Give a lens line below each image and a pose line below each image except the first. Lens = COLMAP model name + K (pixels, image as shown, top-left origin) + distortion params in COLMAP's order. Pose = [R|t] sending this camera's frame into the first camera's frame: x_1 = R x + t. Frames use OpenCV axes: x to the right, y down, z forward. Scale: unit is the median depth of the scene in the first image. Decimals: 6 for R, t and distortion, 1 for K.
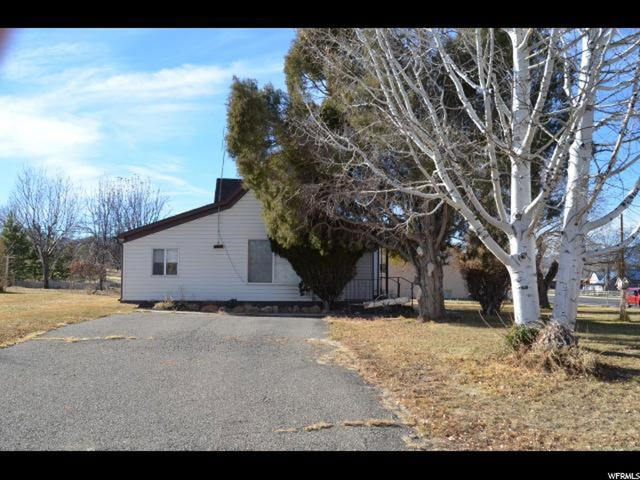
lens RADIAL K [[686.1, 0, 320.0], [0, 686.1, 240.0], [0, 0, 1]] dist [-0.098379, 0.227789]
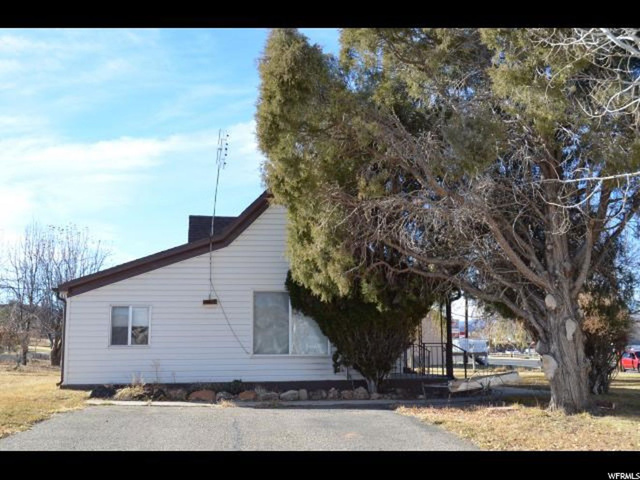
lens RADIAL K [[686.1, 0, 320.0], [0, 686.1, 240.0], [0, 0, 1]] dist [-0.098379, 0.227789]
pose [[0.994848, -0.000211, 0.101378, -0.111636], [0.009791, 0.995523, -0.094007, 0.013786], [-0.100904, 0.094515, 0.990396, 0.316435]]
